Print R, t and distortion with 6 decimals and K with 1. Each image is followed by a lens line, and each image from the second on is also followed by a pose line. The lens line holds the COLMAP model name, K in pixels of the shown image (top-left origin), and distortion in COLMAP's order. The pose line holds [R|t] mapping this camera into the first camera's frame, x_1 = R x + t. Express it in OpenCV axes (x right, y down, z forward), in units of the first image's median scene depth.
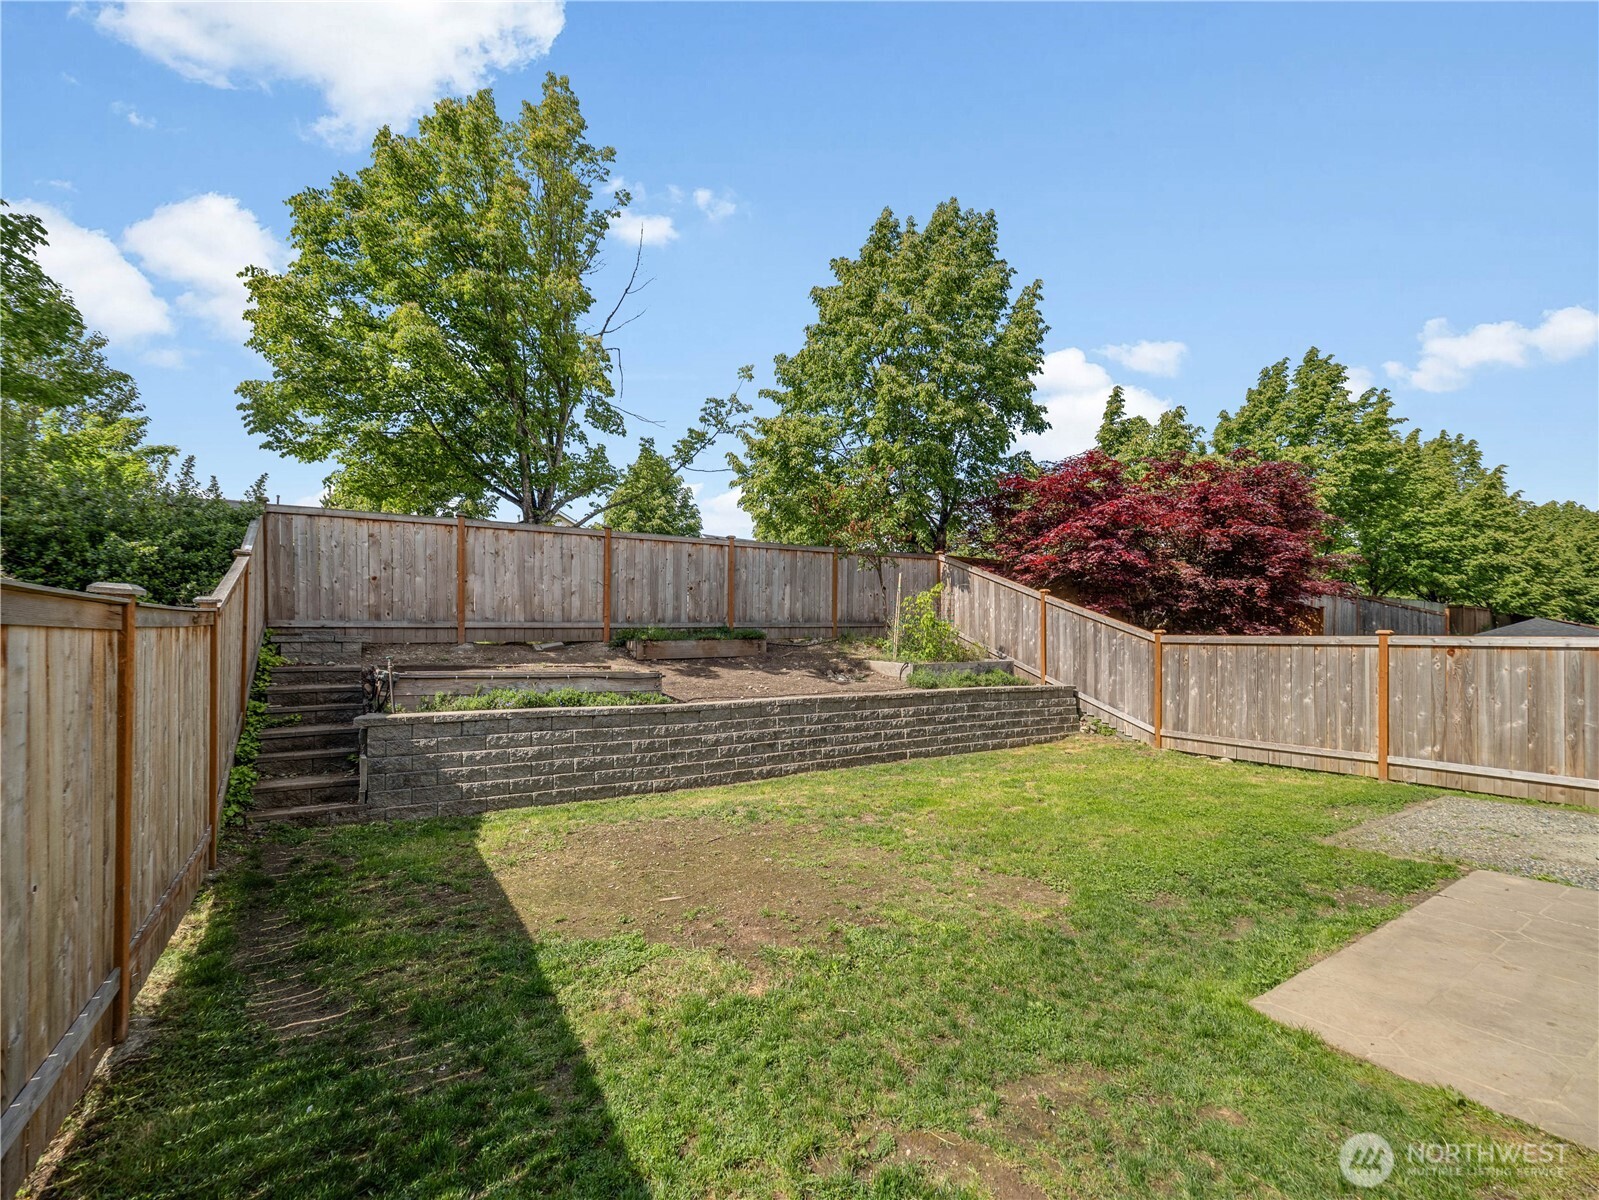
lens RADIAL K [[669.8, 0, 801.6], [0, 669.8, 641.0], [0, 0, 1]] dist [-0.003393, -0.000483]
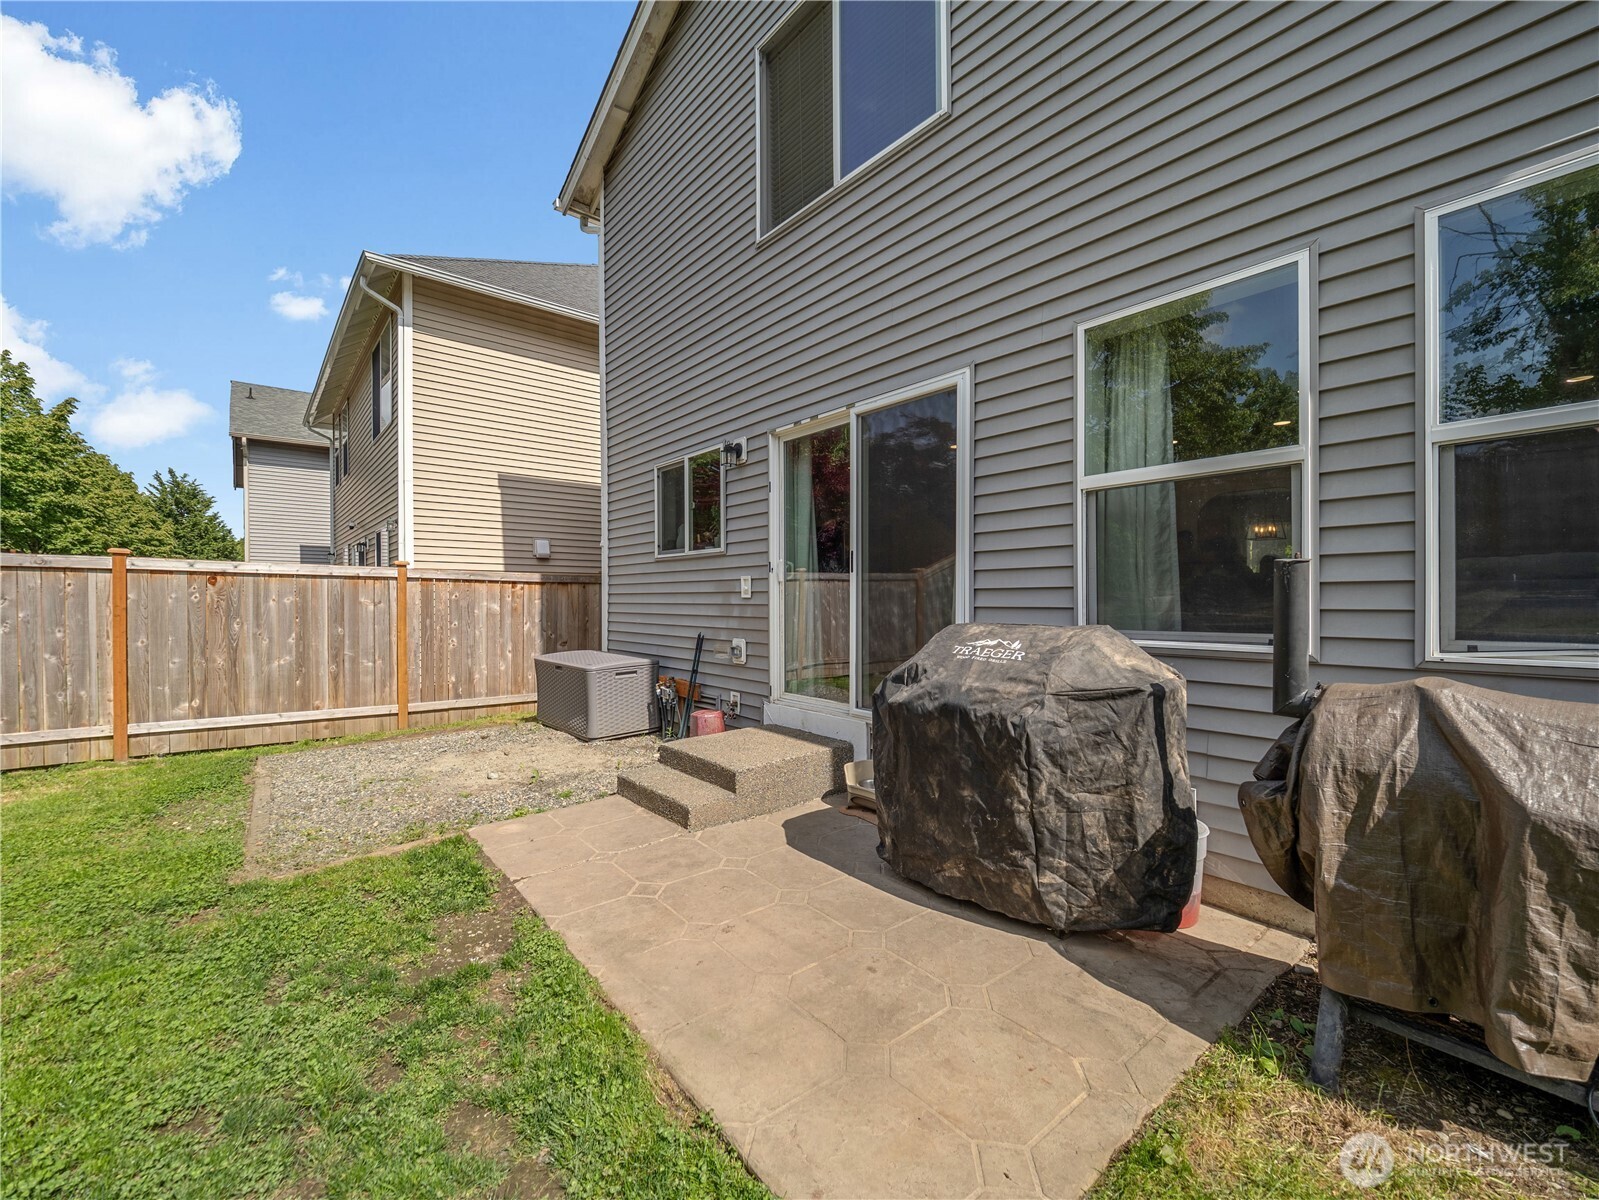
lens RADIAL K [[669.8, 0, 802.1], [0, 669.8, 605.1], [0, 0, 1]] dist [-0.003393, -0.000483]
pose [[-0.107677, -0.007145, 0.994160, 0.098641], [-0.006611, 0.999957, 0.006470, 0.037088], [-0.994164, -0.005876, -0.107720, 0.384036]]
